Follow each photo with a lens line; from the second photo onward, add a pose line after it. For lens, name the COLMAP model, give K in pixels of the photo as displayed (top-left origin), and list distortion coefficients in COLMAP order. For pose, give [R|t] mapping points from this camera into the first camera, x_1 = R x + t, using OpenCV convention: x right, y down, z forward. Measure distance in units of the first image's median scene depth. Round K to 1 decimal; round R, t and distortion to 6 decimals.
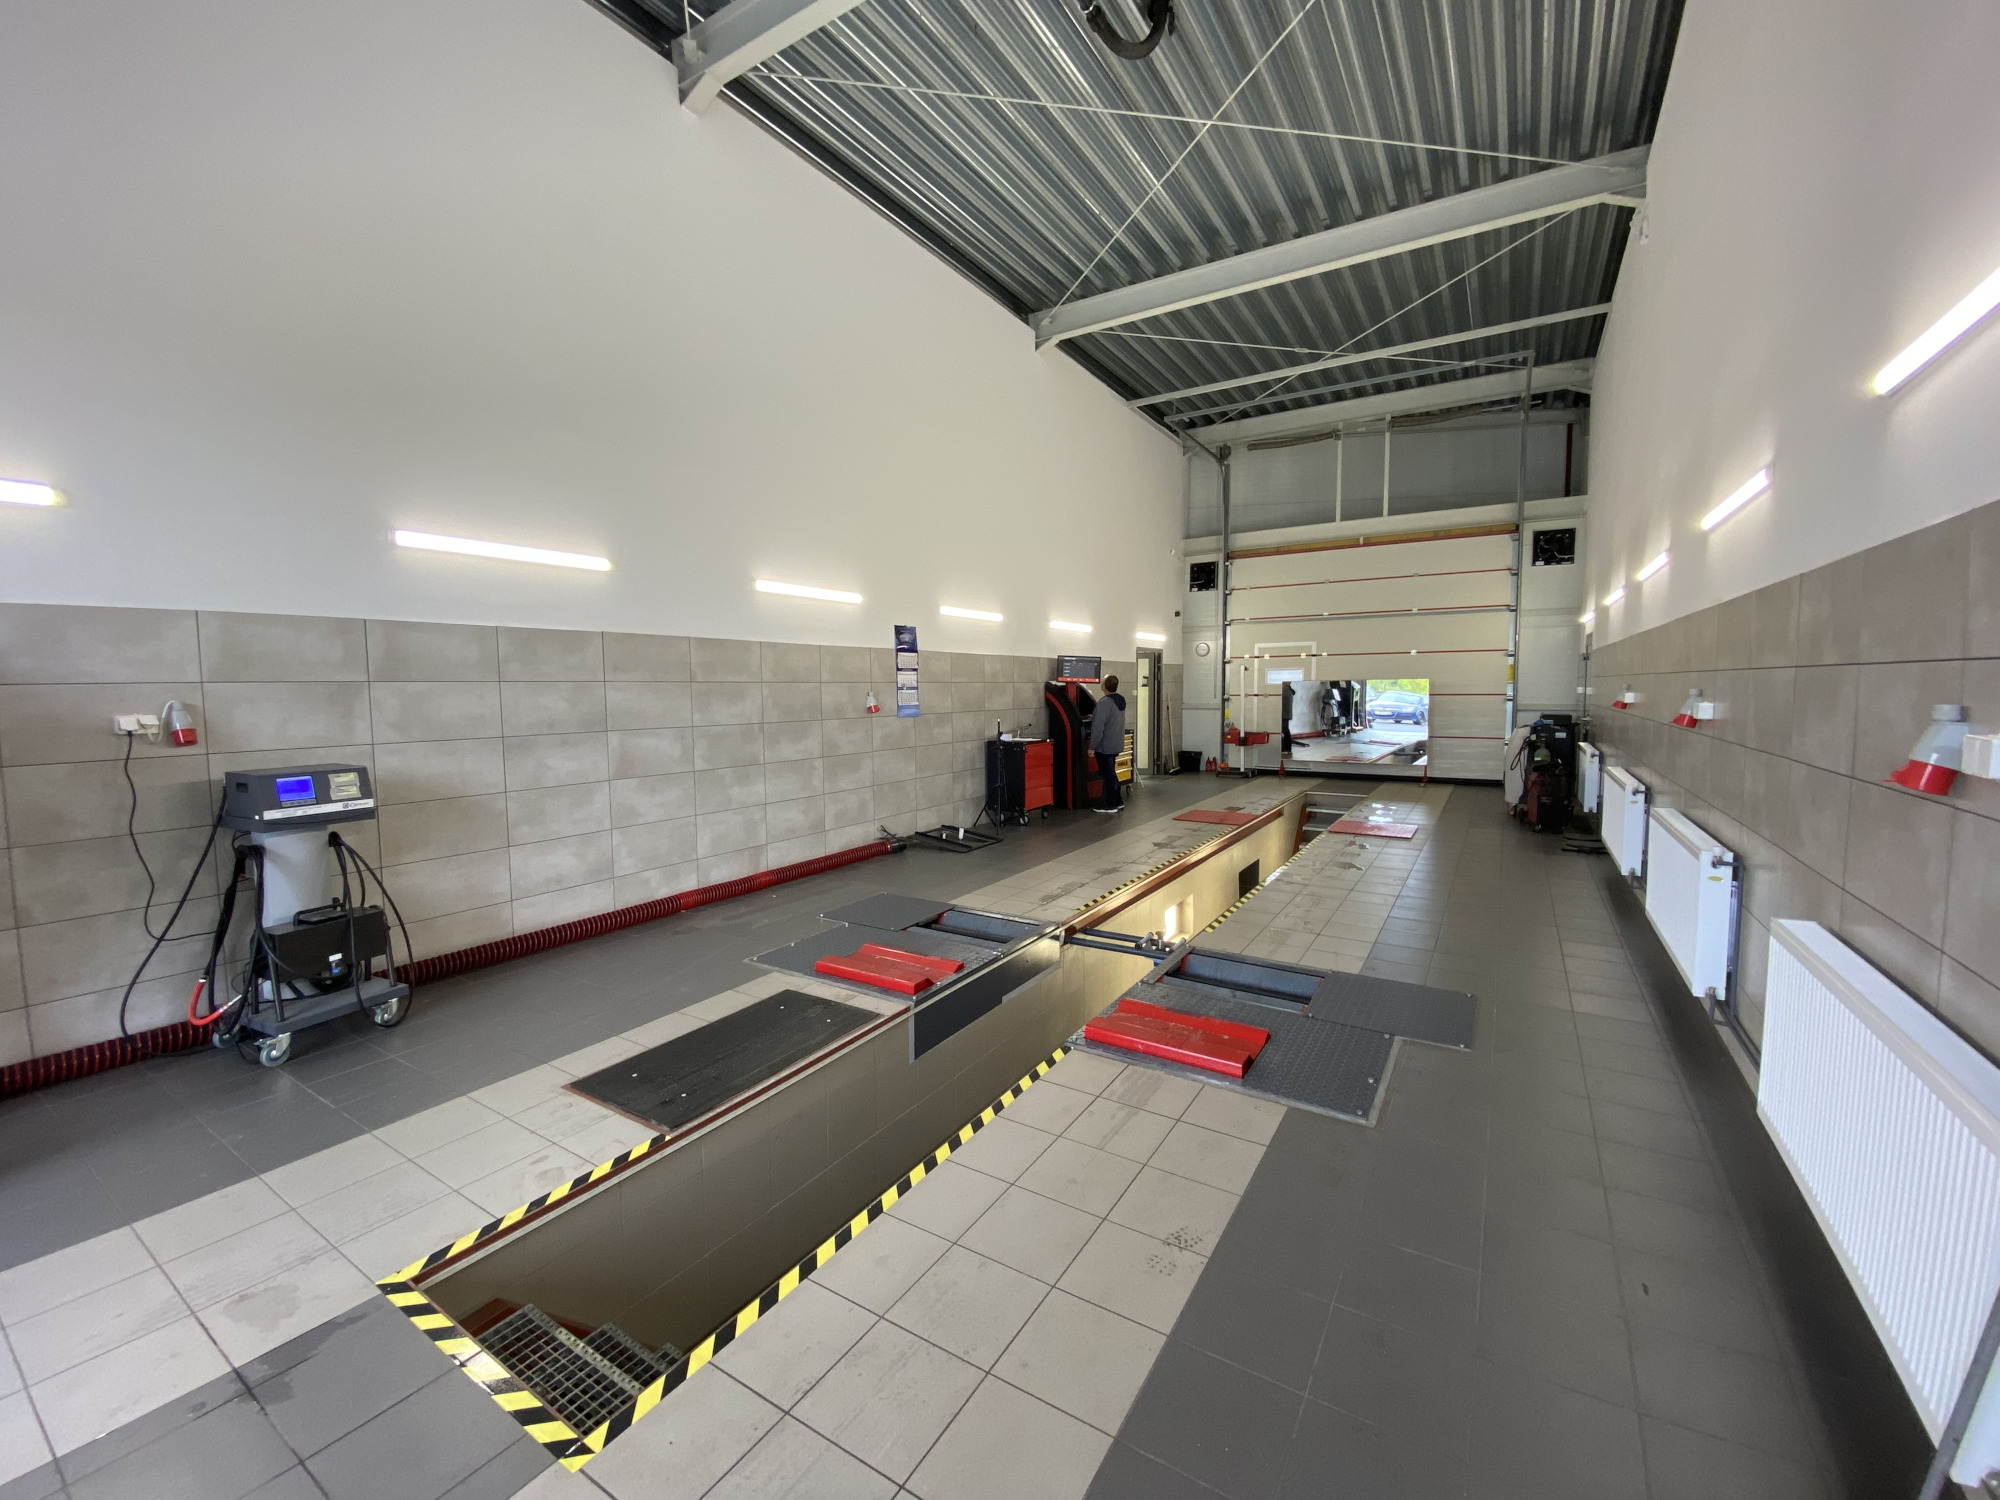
lens RADIAL K [[817.2, 0, 965.6], [0, 817.2, 754.2], [0, 0, 1]] dist [0.002918, -0.007997]
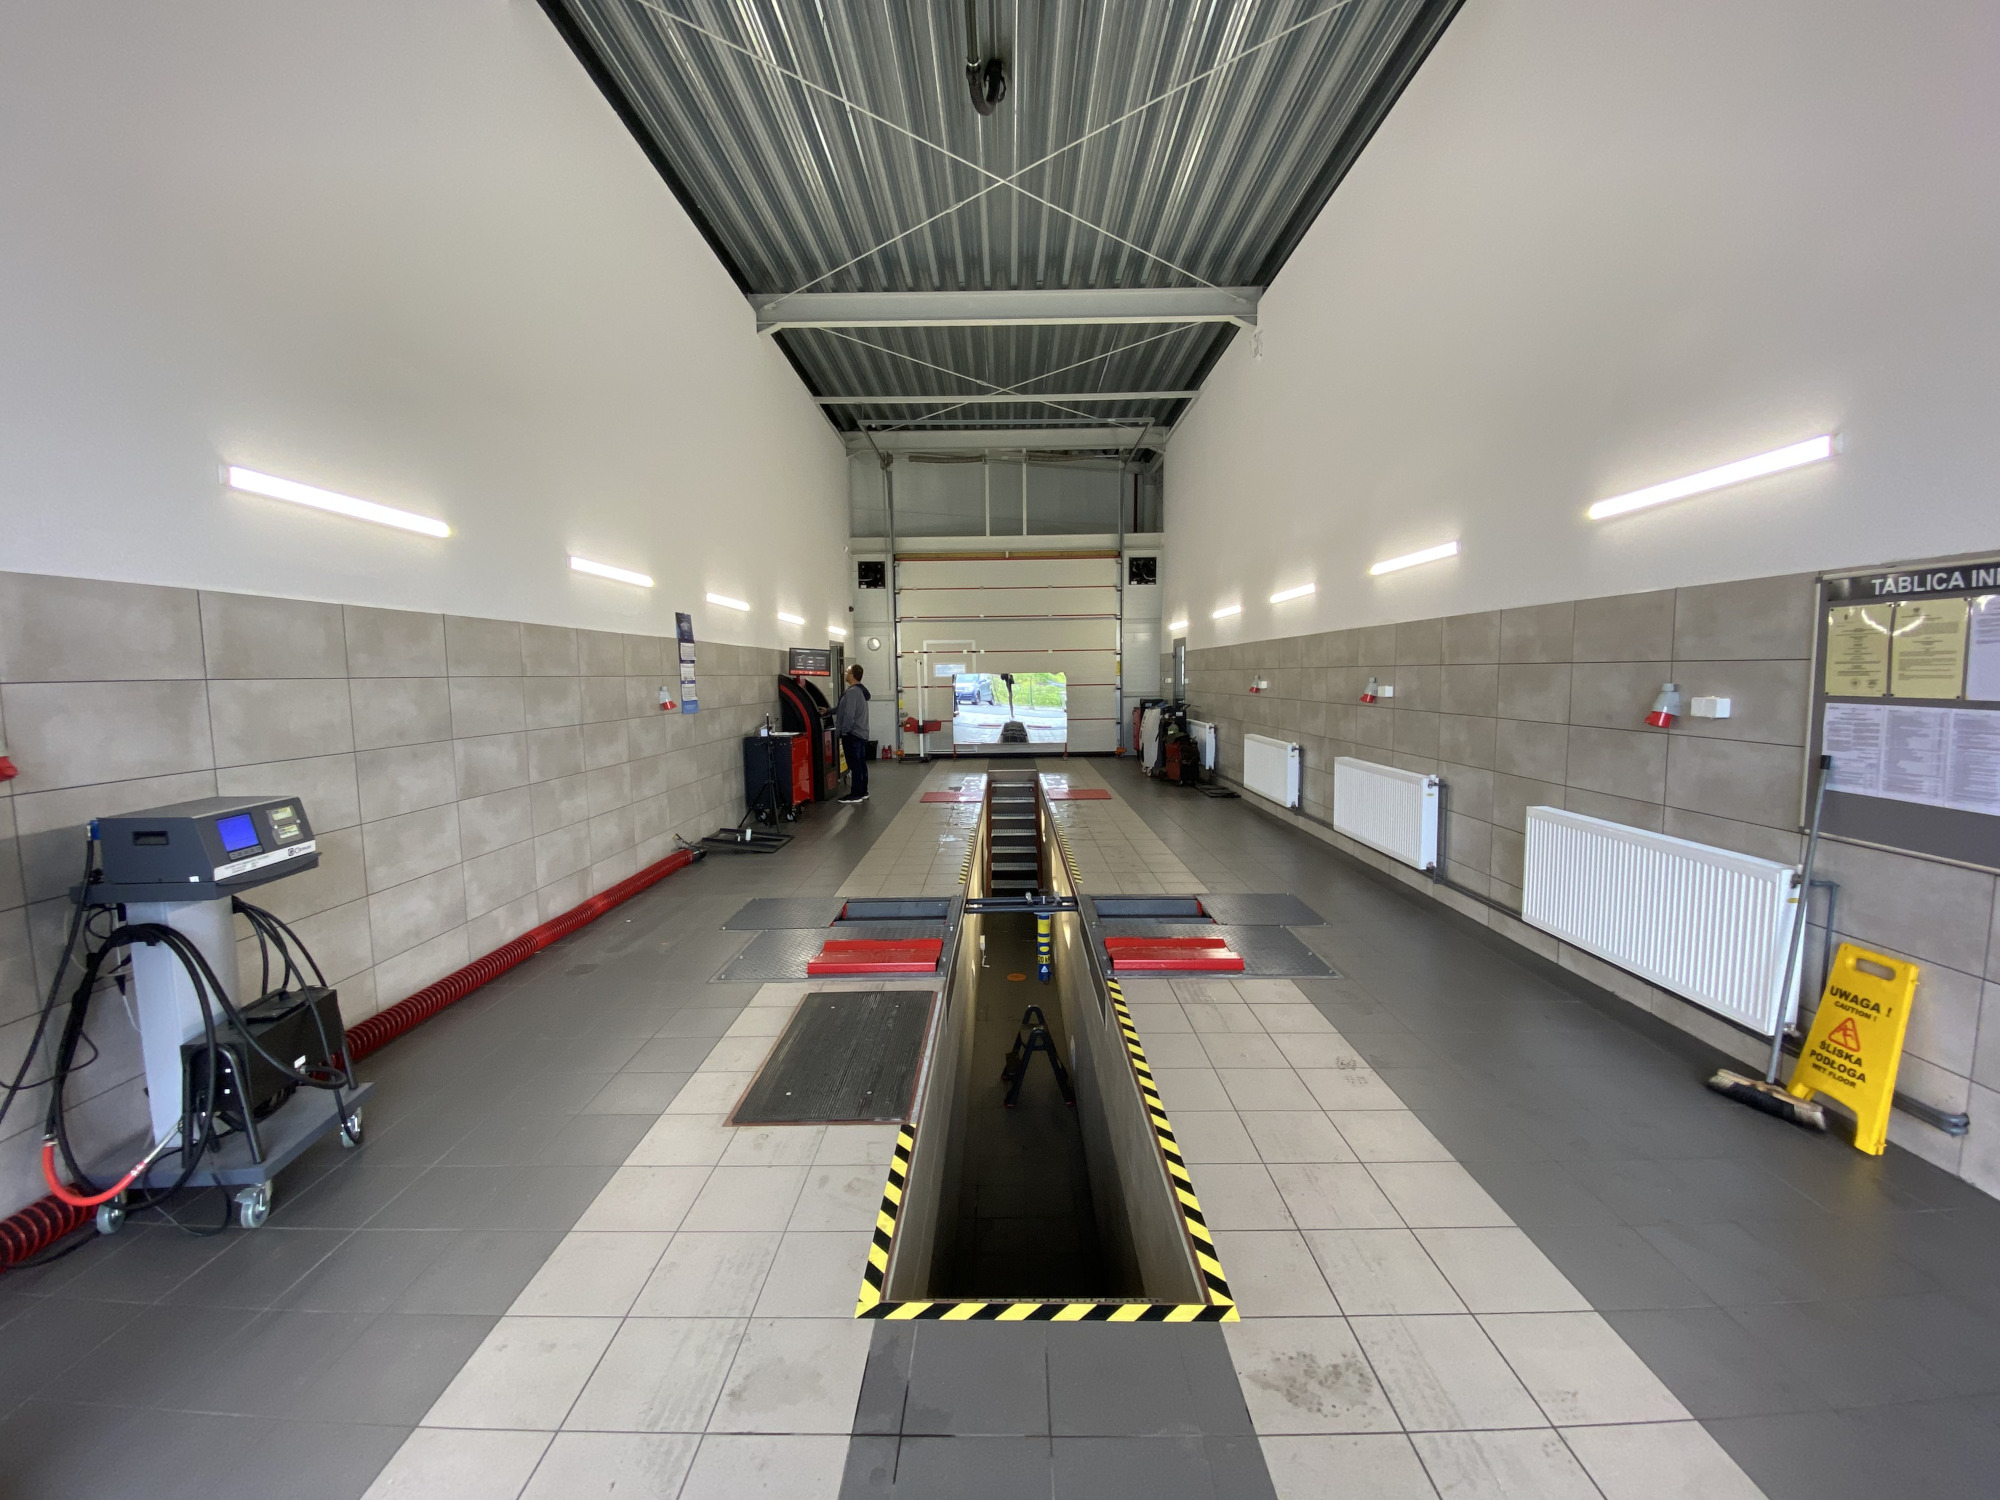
lens RADIAL K [[817.2, 0, 1001.7], [0, 817.2, 760.2], [0, 0, 1]] dist [0.002918, -0.007997]
pose [[0.845540, -0.058775, 0.530667, -0.292189], [0.050624, 0.998270, 0.029902, -0.003487], [-0.531507, 0.001581, 0.847053, 0.030409]]
